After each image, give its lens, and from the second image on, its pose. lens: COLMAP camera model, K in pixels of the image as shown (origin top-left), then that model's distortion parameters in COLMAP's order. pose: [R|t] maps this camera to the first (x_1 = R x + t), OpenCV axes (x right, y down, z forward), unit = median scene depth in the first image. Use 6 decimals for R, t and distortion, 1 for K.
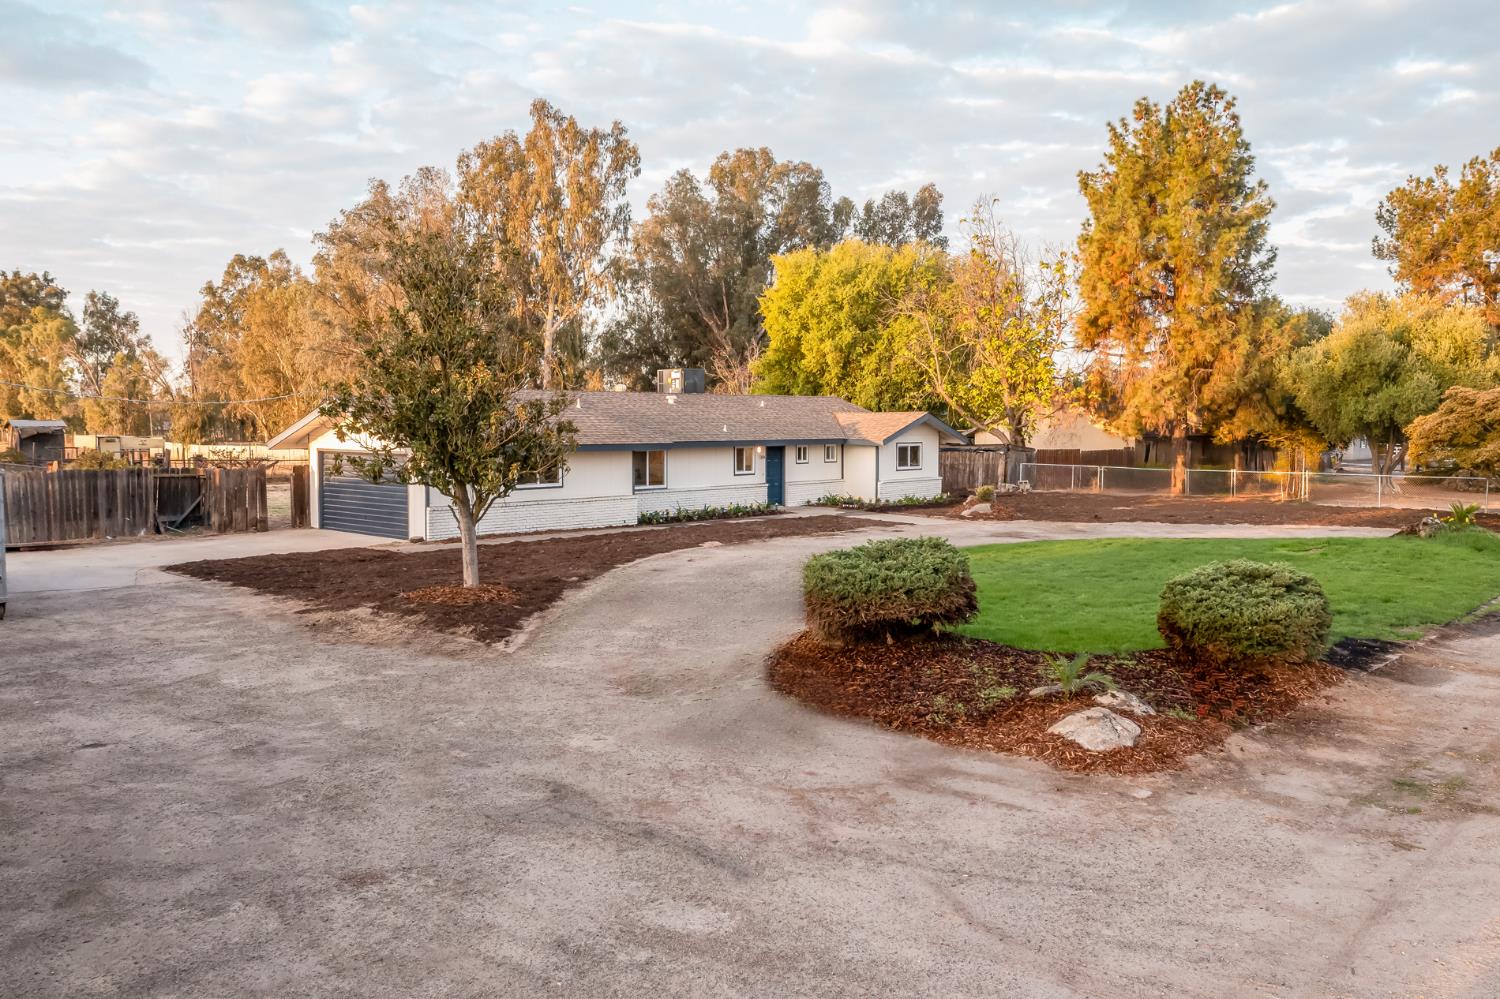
lens RADIAL K [[1166.7, 0, 750.0], [0, 1166.7, 499.5], [0, 0, 1]] dist [-0.025291, 0.007808]
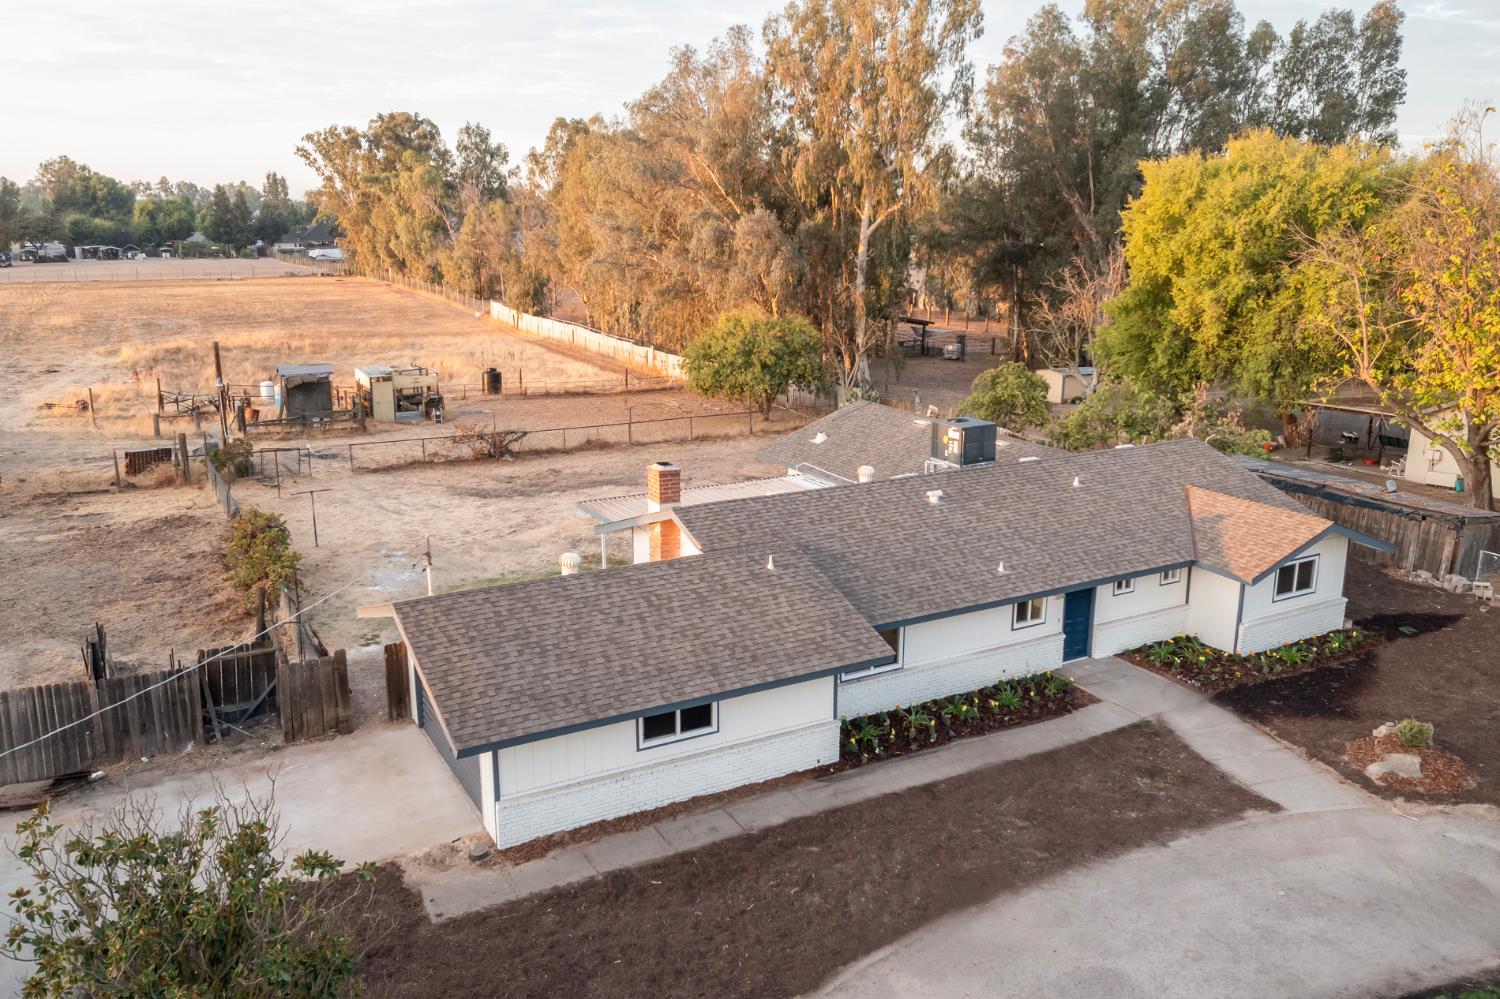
lens RADIAL K [[1166.7, 0, 750.0], [0, 1166.7, 499.5], [0, 0, 1]] dist [-0.025291, 0.007808]
pose [[0.948878, 0.077547, -0.305969, 0.025211], [-0.022260, 0.983378, 0.180201, -0.123577], [0.314857, -0.164178, 0.934832, 0.182913]]
